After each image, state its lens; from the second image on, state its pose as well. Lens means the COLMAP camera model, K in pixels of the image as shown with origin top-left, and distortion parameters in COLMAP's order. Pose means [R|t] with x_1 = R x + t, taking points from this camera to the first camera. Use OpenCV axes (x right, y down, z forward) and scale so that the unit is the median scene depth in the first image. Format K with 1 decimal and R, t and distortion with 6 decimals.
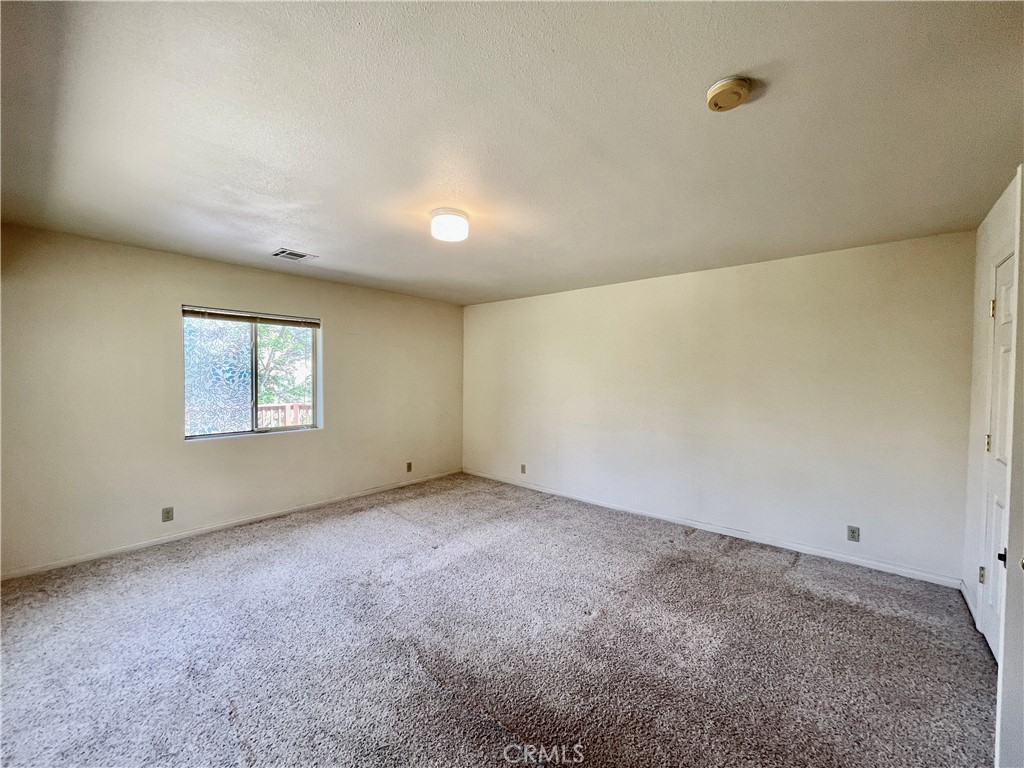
lens RADIAL K [[414.8, 0, 509.2], [0, 414.8, 385.6], [0, 0, 1]] dist [-0.001384, -0.000476]
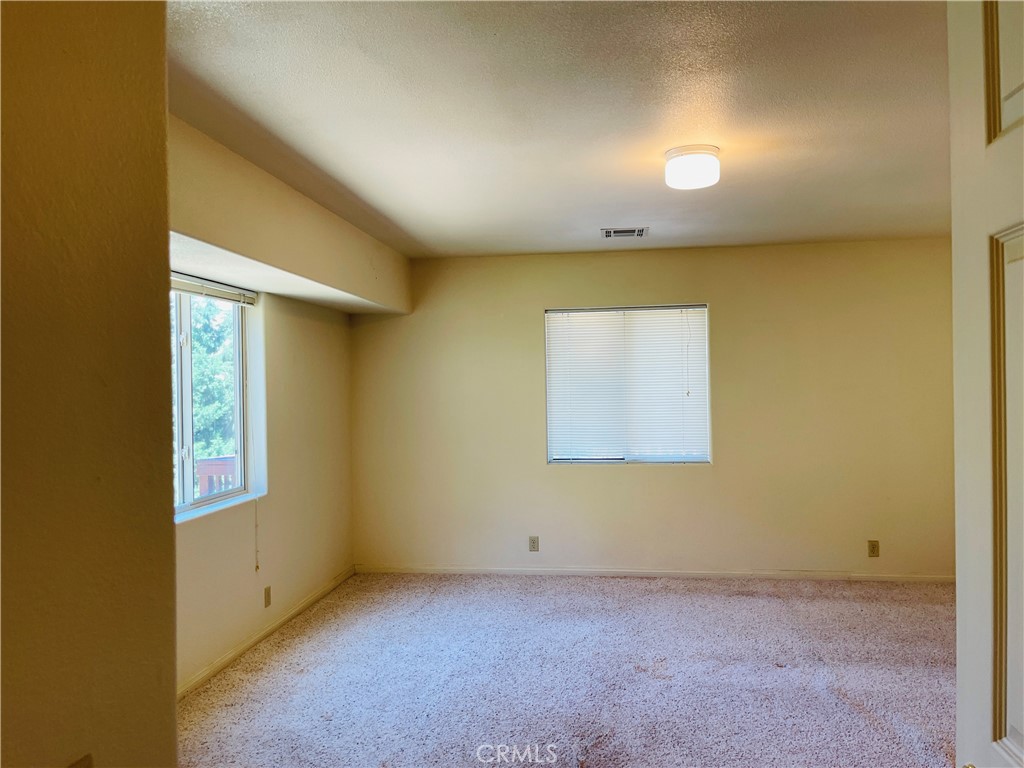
lens RADIAL K [[792.0, 0, 517.1], [0, 792.0, 384.5], [0, 0, 1]] dist [0.037184, -0.042719]
pose [[0.543944, -0.016379, -0.838962, 0.573351], [-0.002969, 0.999766, -0.021443, 0.002645], [0.839117, 0.014155, 0.543768, 0.027643]]
